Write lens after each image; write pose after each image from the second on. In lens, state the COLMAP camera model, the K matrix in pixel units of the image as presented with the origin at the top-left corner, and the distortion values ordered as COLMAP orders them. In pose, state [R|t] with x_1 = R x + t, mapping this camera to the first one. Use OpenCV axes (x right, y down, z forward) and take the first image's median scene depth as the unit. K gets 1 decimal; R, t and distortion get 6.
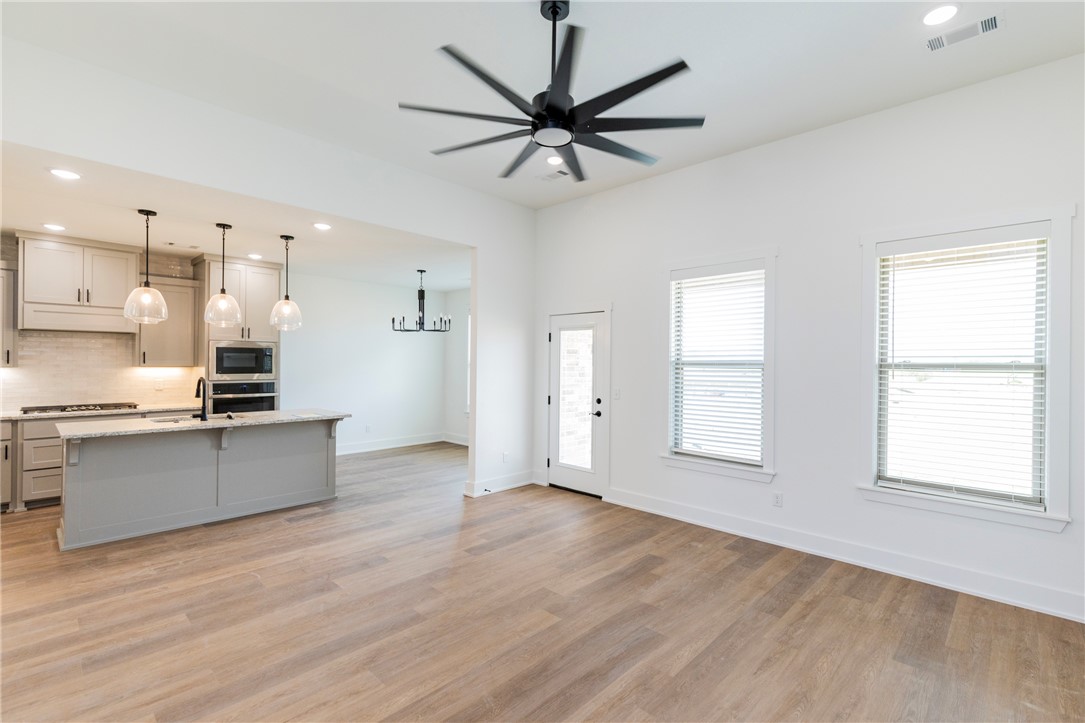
lens RADIAL K [[495.5, 0, 548.3], [0, 495.5, 365.0], [0, 0, 1]] dist [0.010943, -0.000023]
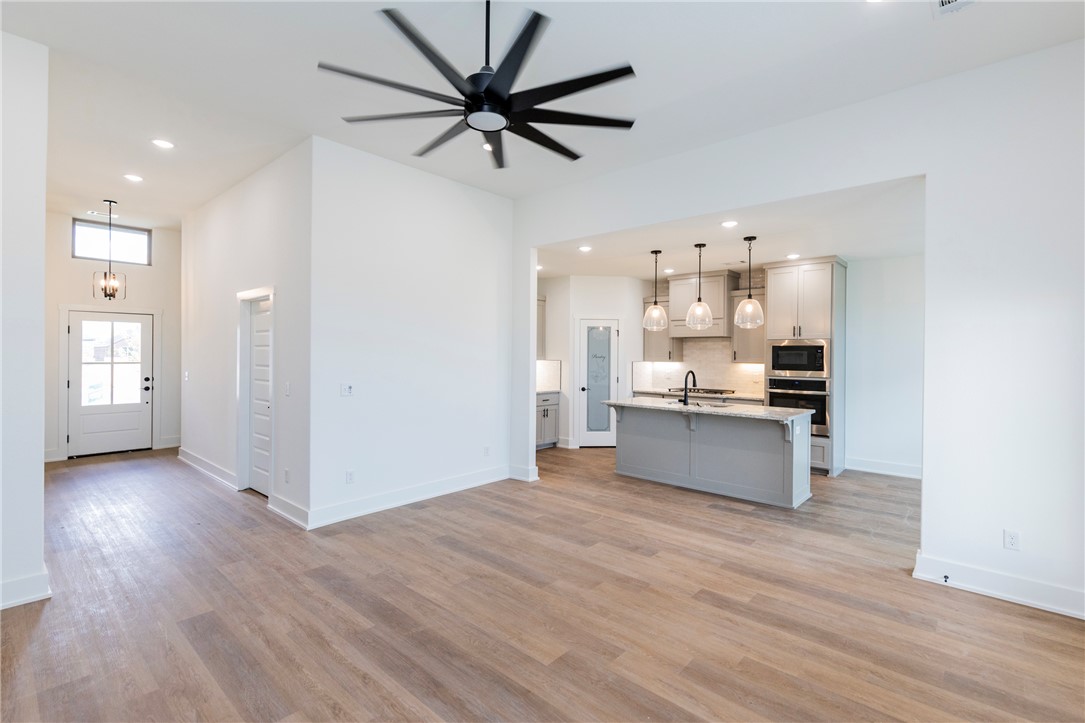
lens RADIAL K [[495.5, 0, 548.2], [0, 495.5, 351.8], [0, 0, 1]] dist [0.010943, -0.000023]
pose [[0.041087, -0.012077, -0.999083, 0.522663], [-0.016335, 0.999785, -0.012758, -0.000322], [0.999022, 0.016844, 0.040881, 0.580659]]
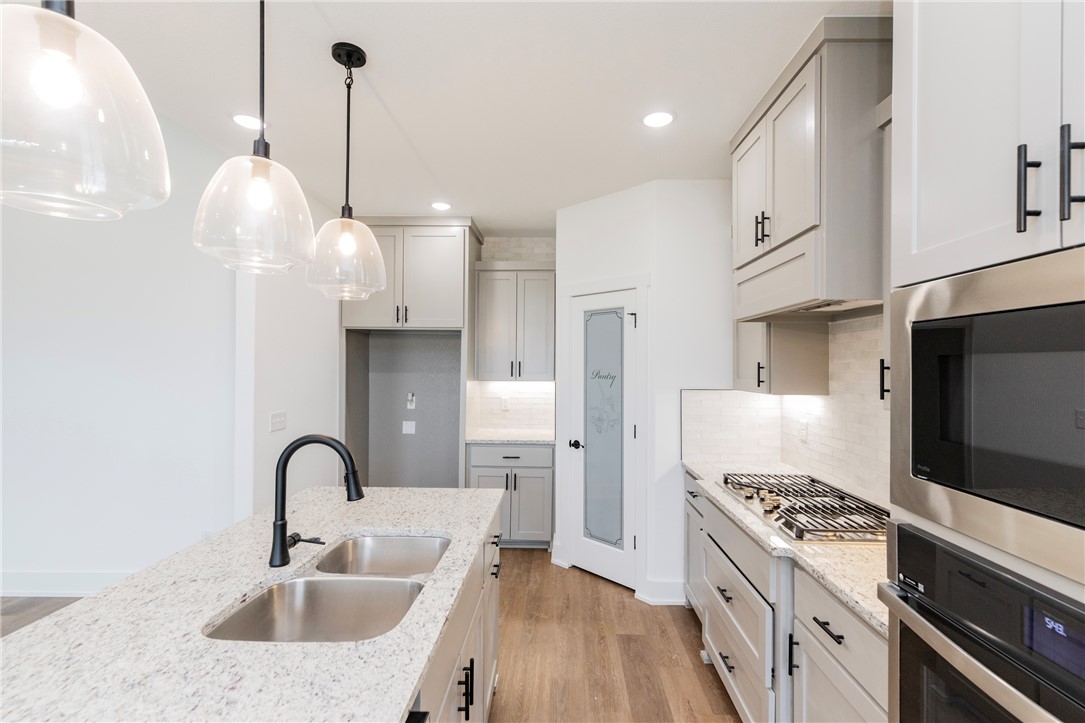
lens RADIAL K [[495.5, 0, 558.5], [0, 495.5, 362.1], [0, 0, 1]] dist [0.010943, -0.000023]
pose [[-0.724765, -0.018172, -0.688756, -0.578117], [-0.020045, 0.999785, -0.005286, -0.023563], [0.688704, 0.009975, -0.724974, 1.318405]]
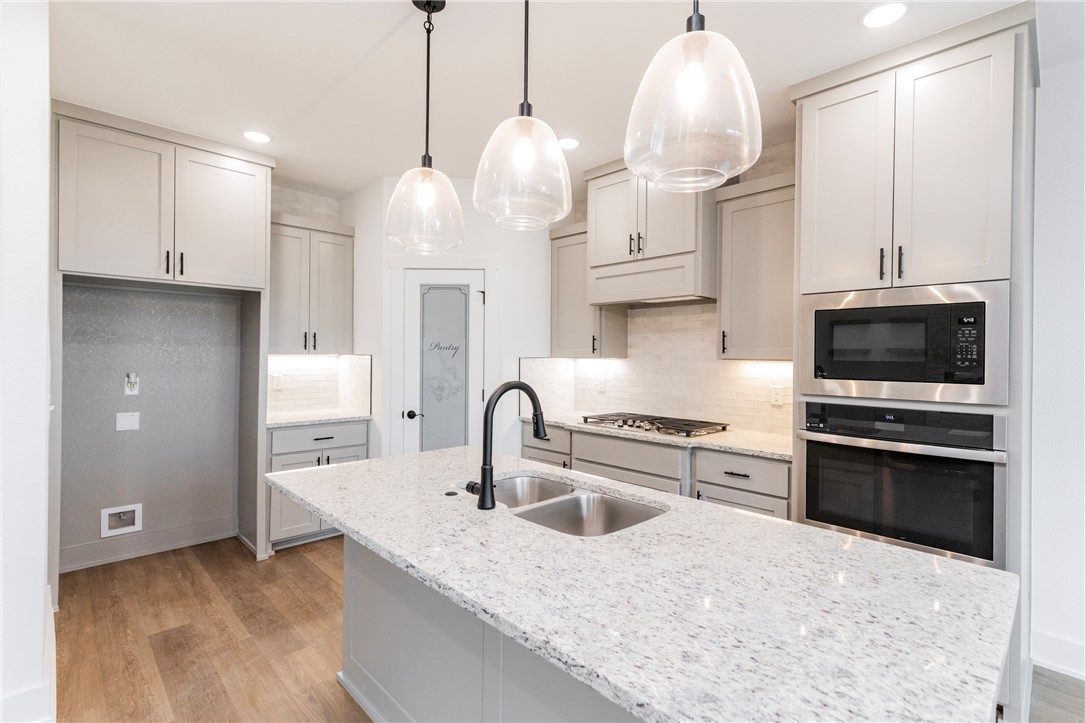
lens RADIAL K [[495.5, 0, 560.5], [0, 495.5, 355.3], [0, 0, 1]] dist [0.010943, -0.000023]
pose [[-0.013578, -0.008052, -0.999875, -0.344387], [-0.018764, 0.999794, -0.007797, 0.008127], [0.999732, 0.018656, -0.013726, 1.019662]]
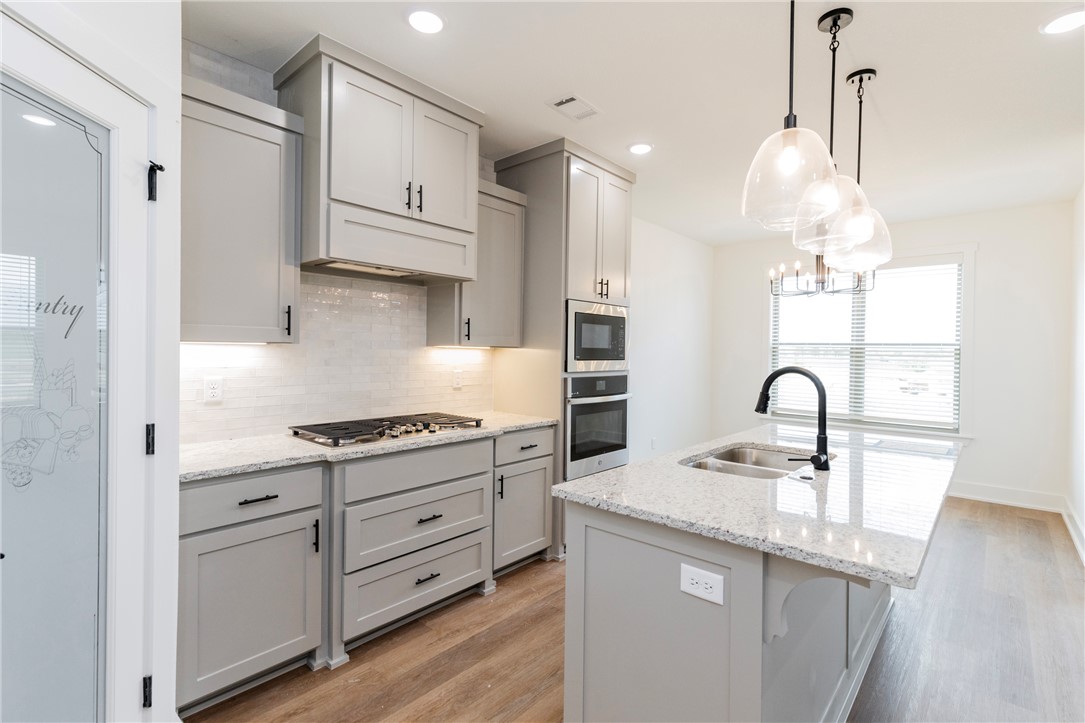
lens RADIAL K [[495.5, 0, 539.5], [0, 495.5, 357.3], [0, 0, 1]] dist [0.010943, -0.000023]
pose [[0.999790, 0.004957, 0.019883, -0.909293], [-0.005025, 0.999982, 0.003389, 0.016118], [-0.019866, -0.003488, 0.999797, 0.572734]]
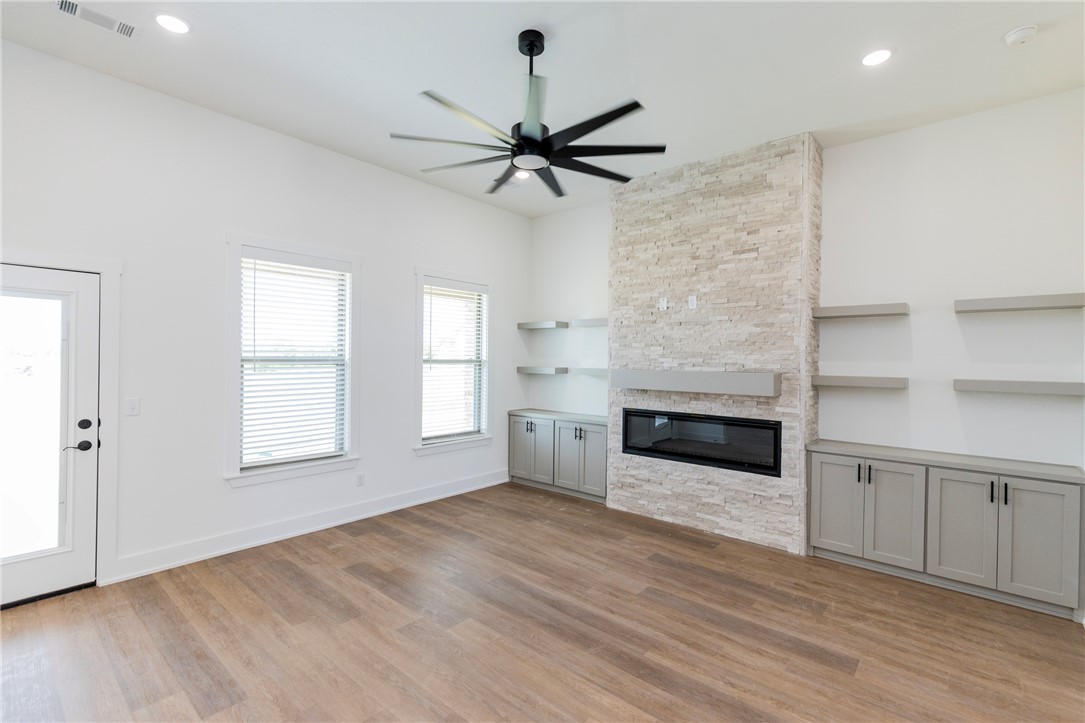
lens RADIAL K [[495.5, 0, 557.2], [0, 495.5, 362.8], [0, 0, 1]] dist [0.010943, -0.000023]
pose [[-0.074051, -0.017135, 0.997107, -0.595408], [-0.006909, 0.999837, 0.016669, -0.015097], [-0.997231, -0.005654, -0.074157, 0.545542]]
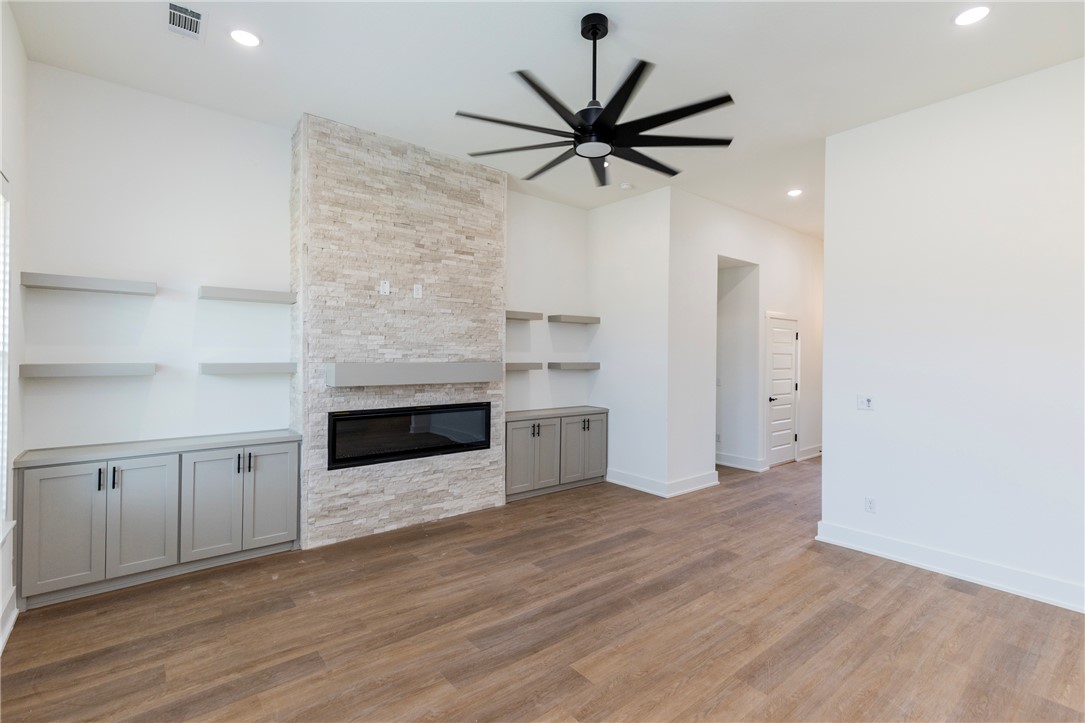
lens RADIAL K [[495.5, 0, 566.5], [0, 495.5, 352.8], [0, 0, 1]] dist [0.010943, -0.000023]
pose [[-0.996047, -0.019499, 0.086658, -0.017721], [-0.019187, 0.999806, 0.004423, -0.012573], [-0.086728, 0.002742, -0.996228, 1.111163]]
